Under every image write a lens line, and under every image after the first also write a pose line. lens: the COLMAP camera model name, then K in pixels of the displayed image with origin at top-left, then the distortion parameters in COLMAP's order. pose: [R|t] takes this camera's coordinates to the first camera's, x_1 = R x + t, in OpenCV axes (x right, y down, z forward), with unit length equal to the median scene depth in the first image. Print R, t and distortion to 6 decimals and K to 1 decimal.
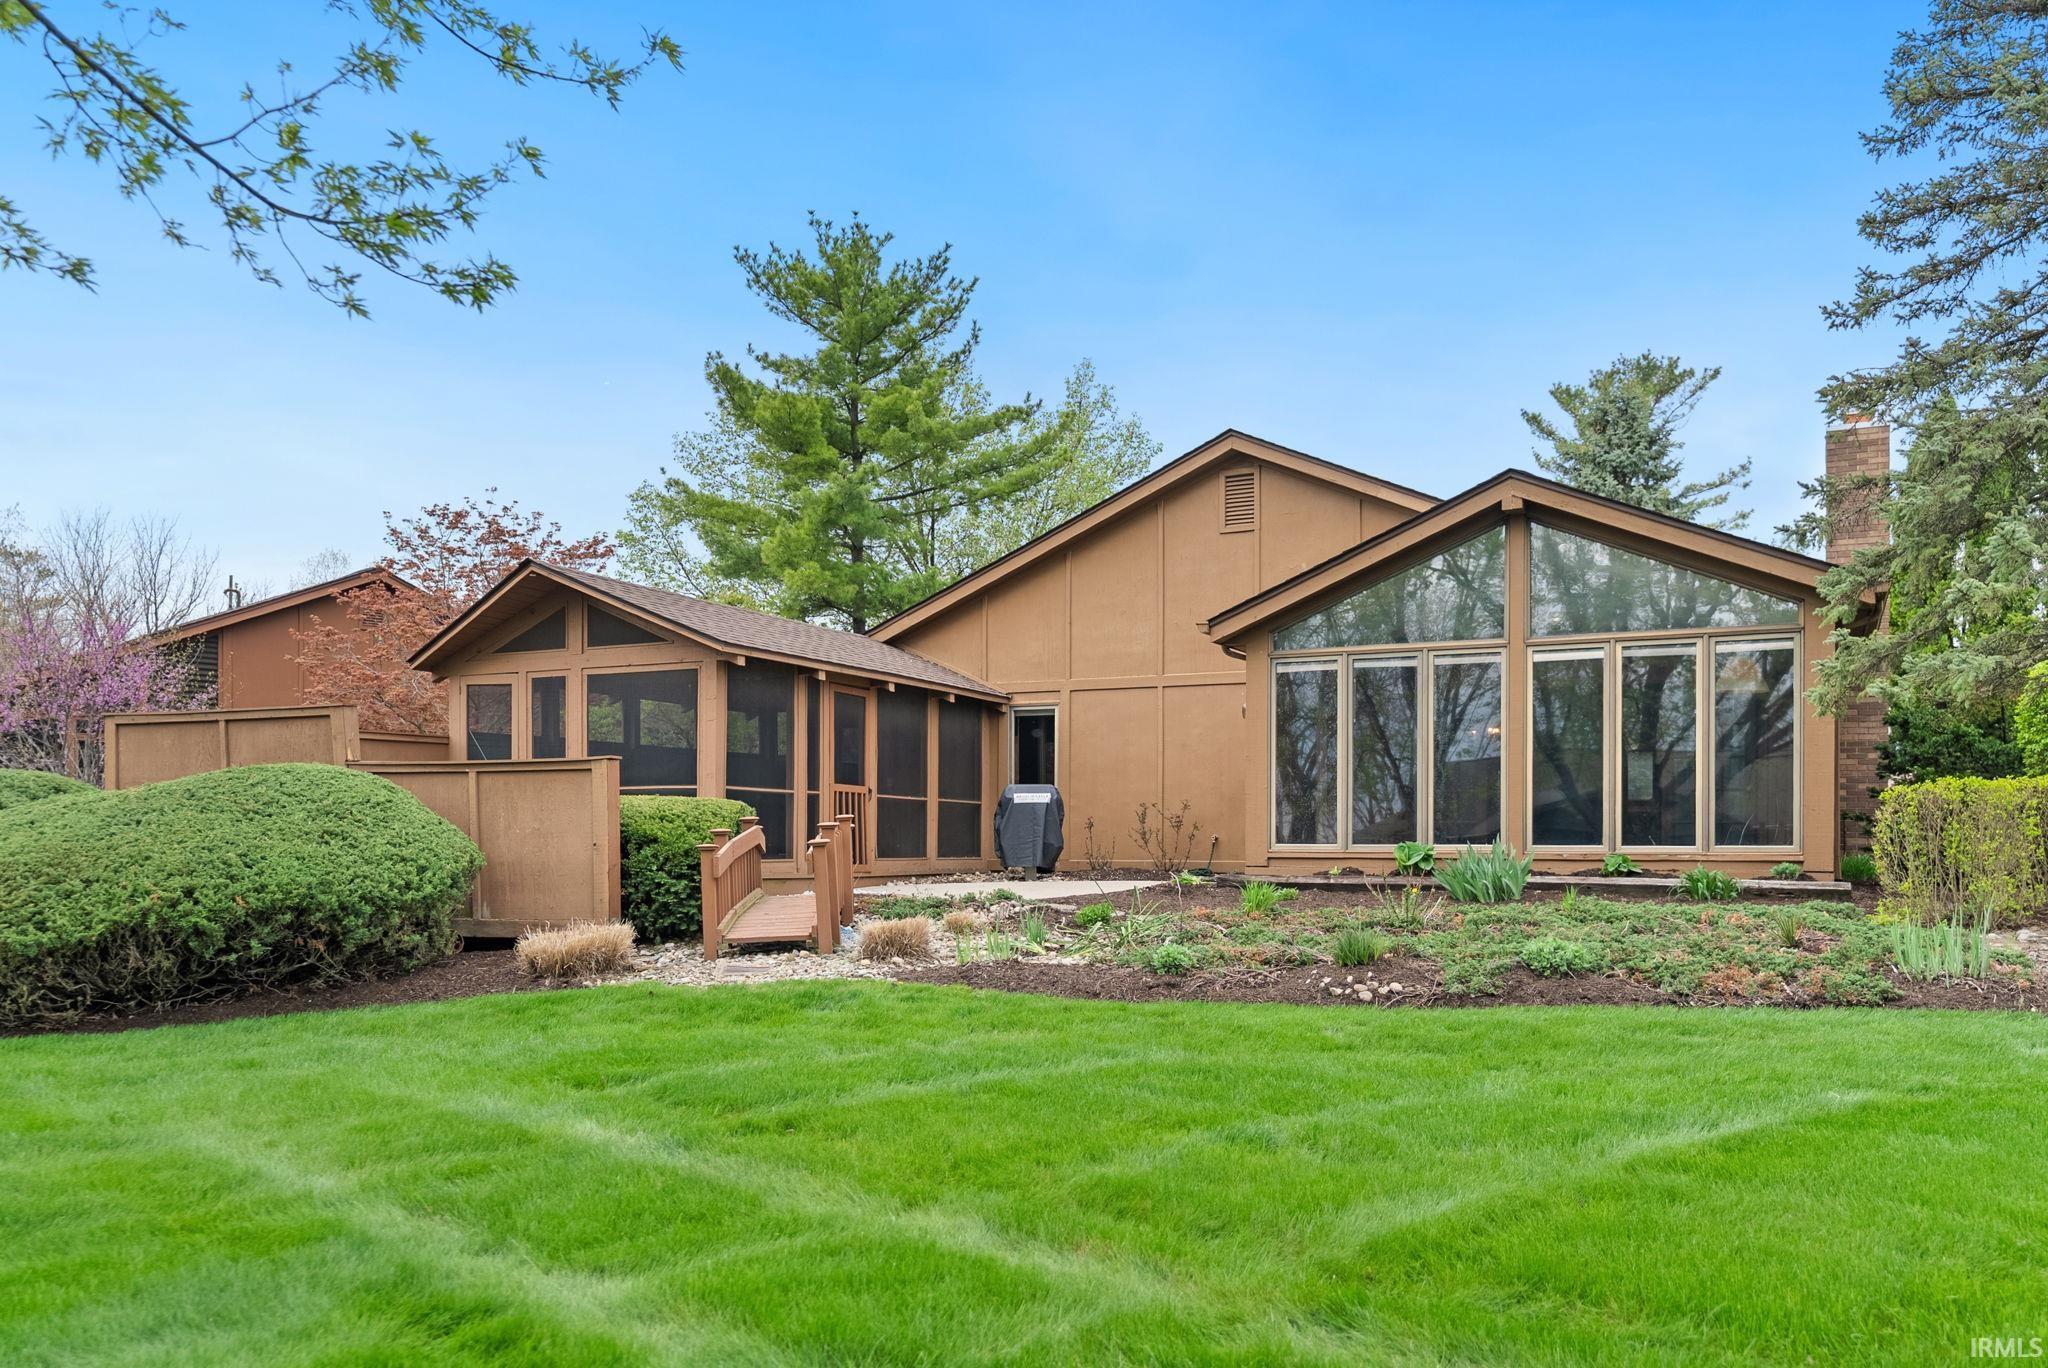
lens RADIAL K [[1594.6, 0, 1021.7], [0, 1594.6, 654.9], [0, 0, 1]] dist [0.006075, 0.000301]
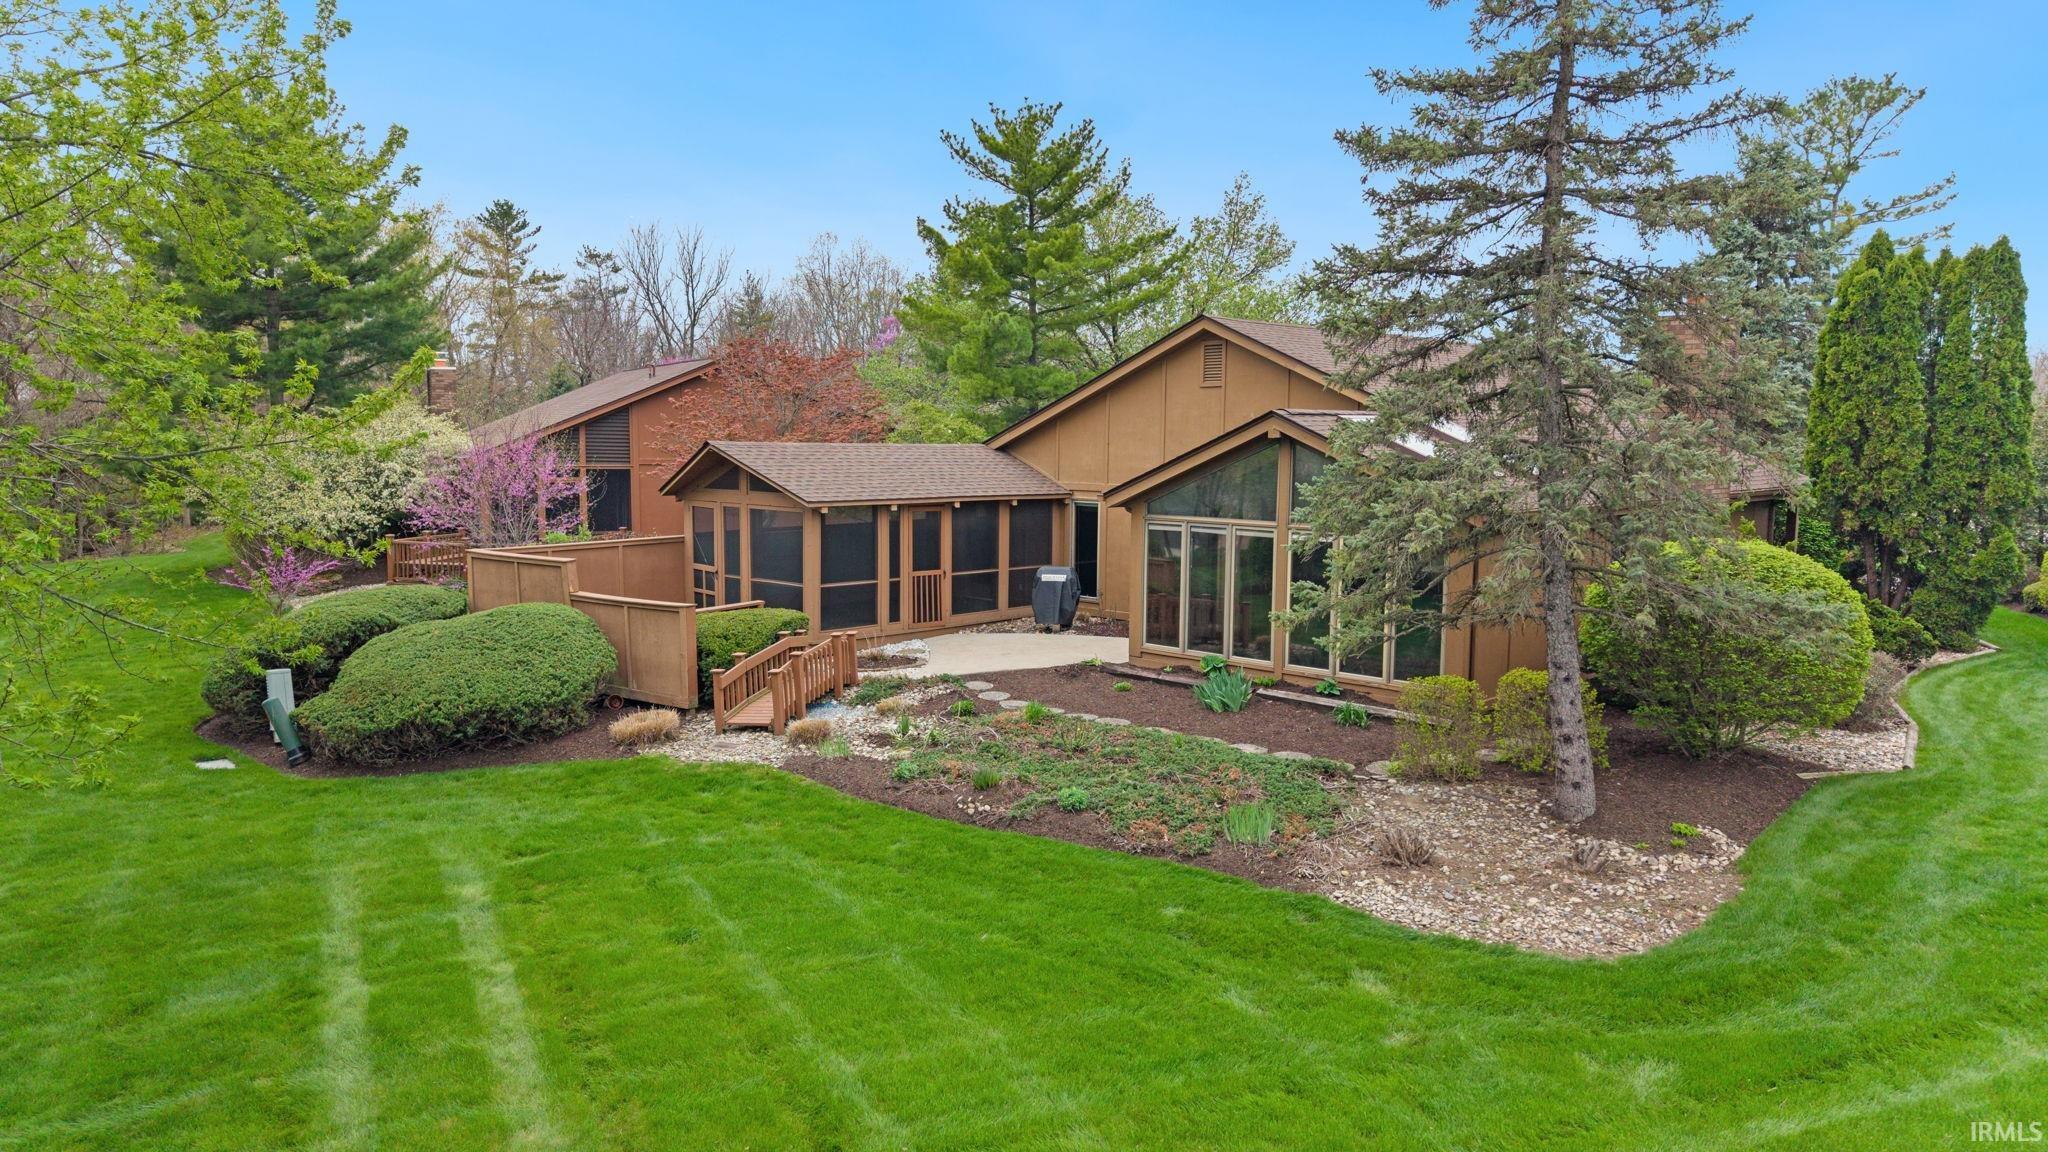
lens RADIAL K [[1370.5, 0, 1024.6], [0, 1370.5, 408.9], [0, 0, 1]] dist [-0.018393, -0.000834]
pose [[0.960564, 0.001734, -0.278055, 0.356914], [0.023101, 0.996026, 0.086014, -0.188776], [0.277099, -0.089046, 0.956706, -0.215708]]
